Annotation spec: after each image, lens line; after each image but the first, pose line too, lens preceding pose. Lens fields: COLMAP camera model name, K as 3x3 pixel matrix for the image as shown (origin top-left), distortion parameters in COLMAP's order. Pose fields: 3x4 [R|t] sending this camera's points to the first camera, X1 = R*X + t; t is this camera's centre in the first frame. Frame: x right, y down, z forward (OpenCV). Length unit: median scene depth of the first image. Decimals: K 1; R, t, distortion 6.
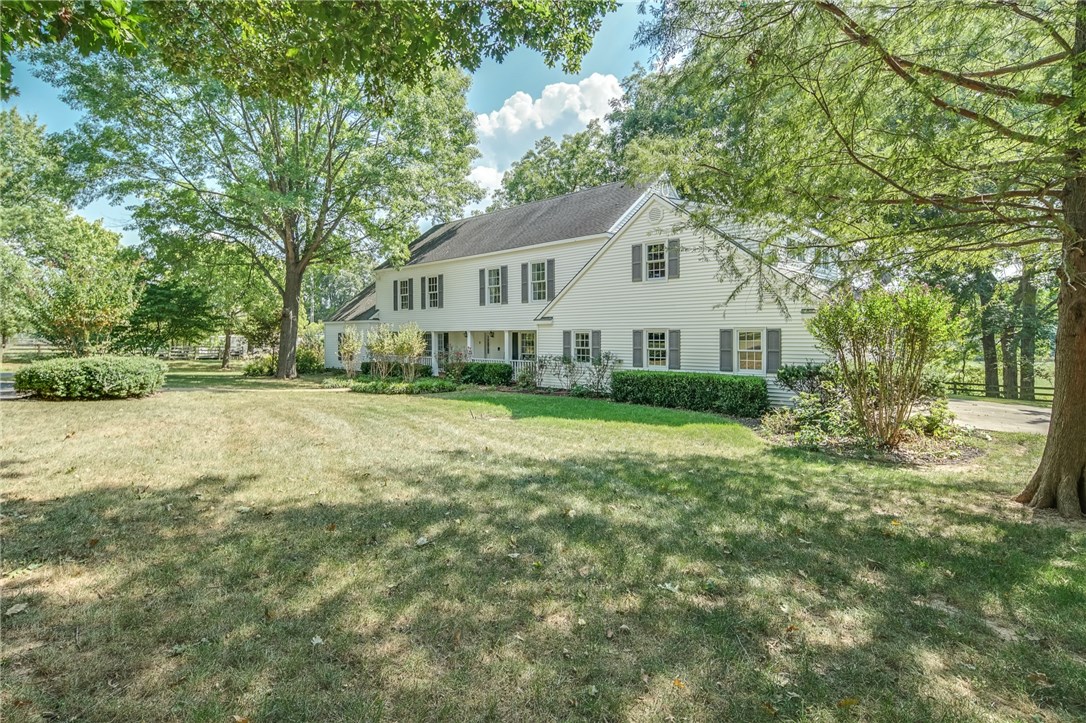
lens RADIAL K [[539.6, 0, 541.7], [0, 539.6, 362.1], [0, 0, 1]] dist [0.013569, -0.002123]
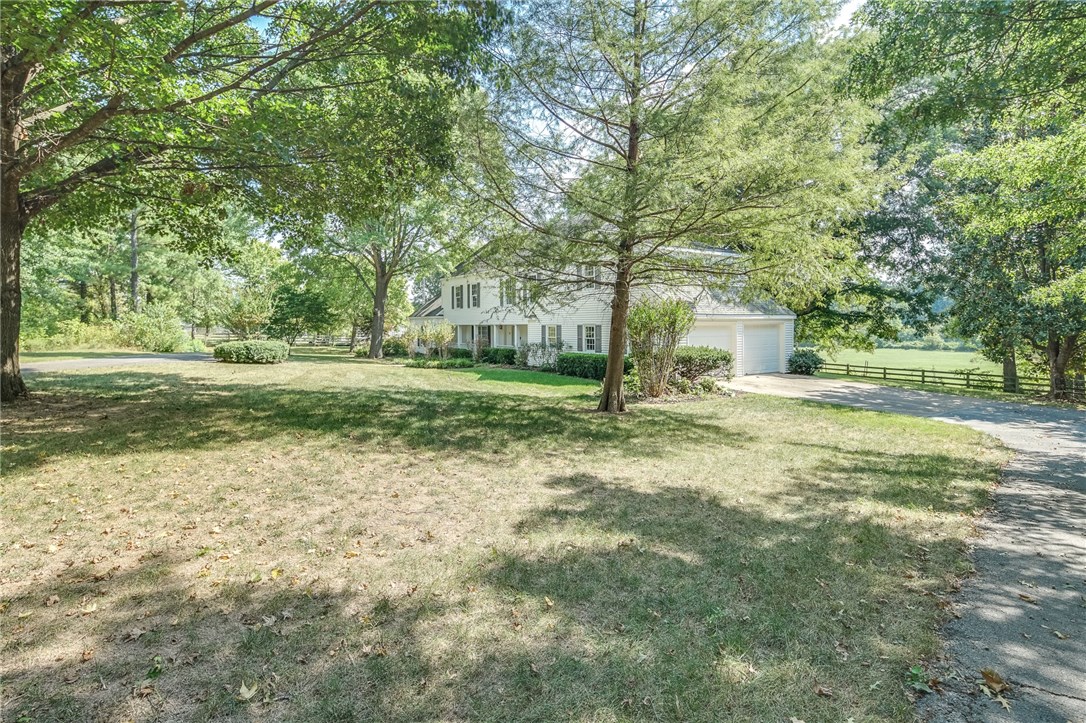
lens RADIAL K [[539.6, 0, 544.3], [0, 539.6, 357.2], [0, 0, 1]] dist [0.013569, -0.002123]
pose [[0.975509, 0.013862, -0.219521, 0.351313], [-0.012070, 0.999882, 0.009501, 0.011109], [0.219626, -0.006619, 0.975562, -0.363090]]
